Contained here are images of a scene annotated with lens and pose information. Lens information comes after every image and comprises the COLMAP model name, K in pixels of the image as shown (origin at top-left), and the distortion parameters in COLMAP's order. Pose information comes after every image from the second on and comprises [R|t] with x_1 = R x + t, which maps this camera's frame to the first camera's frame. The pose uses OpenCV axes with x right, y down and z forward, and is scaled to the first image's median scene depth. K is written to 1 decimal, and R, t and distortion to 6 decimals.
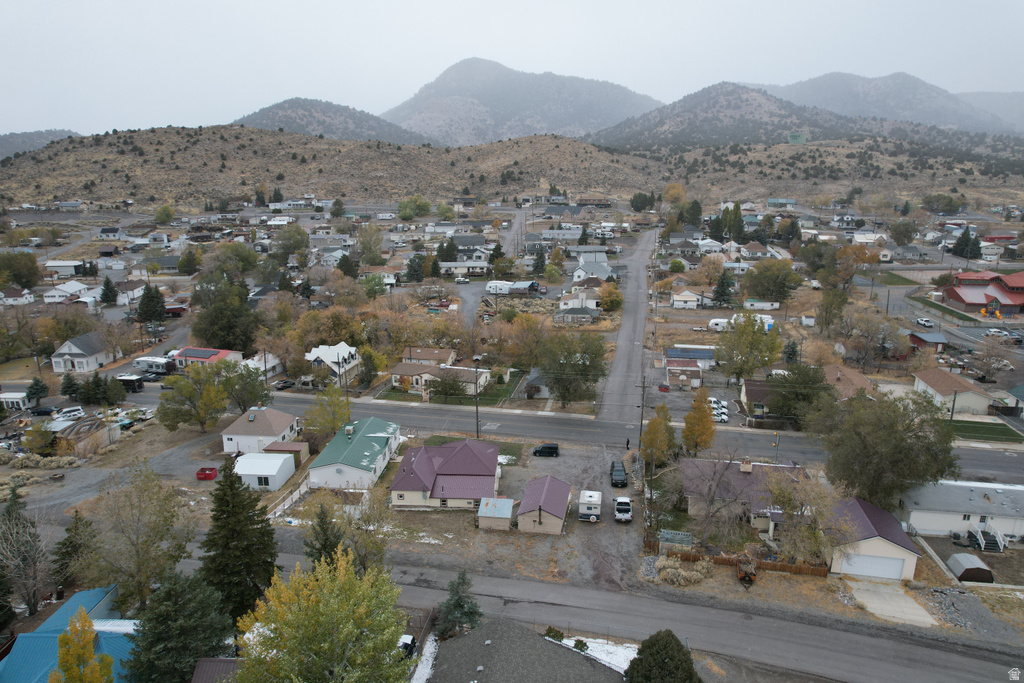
lens RADIAL K [[653.0, 0, 512.0], [0, 653.0, 341.5], [0, 0, 1]] dist [-0.079599, 0.069426]
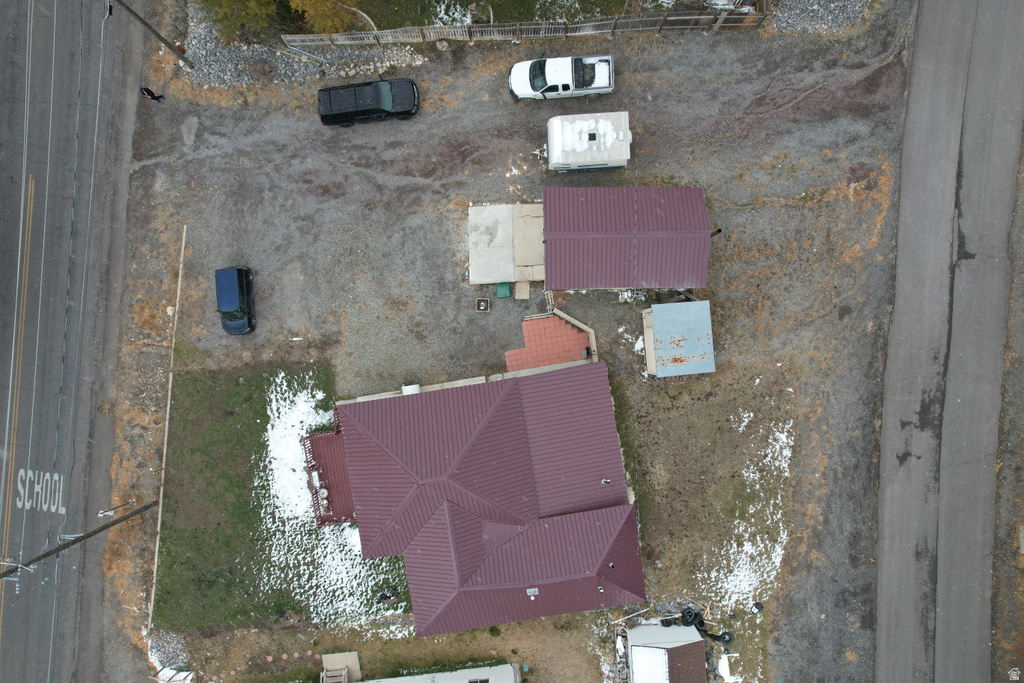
lens RADIAL K [[653.0, 0, 512.0], [0, 653.0, 341.5], [0, 0, 1]] dist [-0.079599, 0.069426]
pose [[-0.197537, -0.980275, -0.006357, -0.000083], [0.245223, -0.055692, 0.967866, -0.035179], [-0.949128, 0.189631, 0.251387, 0.167153]]
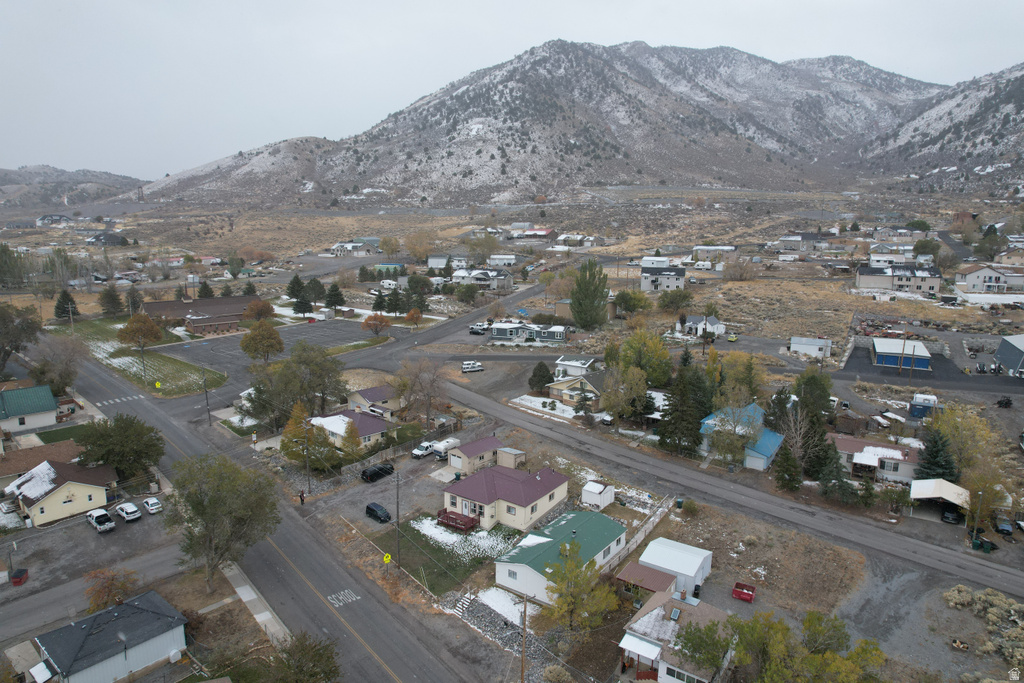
lens RADIAL K [[655.1, 0, 510.5], [0, 655.1, 337.6], [0, 0, 1]] dist [-0.085049, 0.075118]
pose [[-0.847456, -0.104817, 0.520415, -0.124657], [0.120220, 0.916952, 0.380454, -0.086841], [-0.517074, 0.384983, -0.764475, 0.334771]]
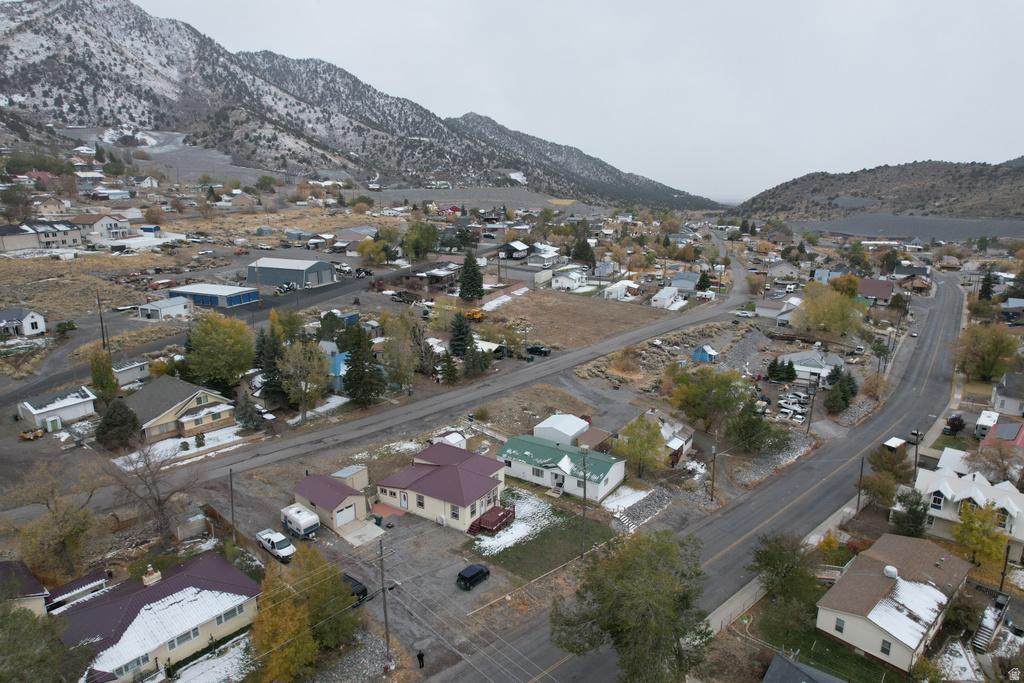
lens RADIAL K [[653.0, 0, 512.0], [0, 653.0, 341.5], [0, 0, 1]] dist [-0.079599, 0.069426]
pose [[-0.488535, 0.215169, -0.845598, 0.126177], [-0.221094, 0.906963, 0.358519, -0.071454], [0.844068, 0.362106, -0.395510, 0.269704]]
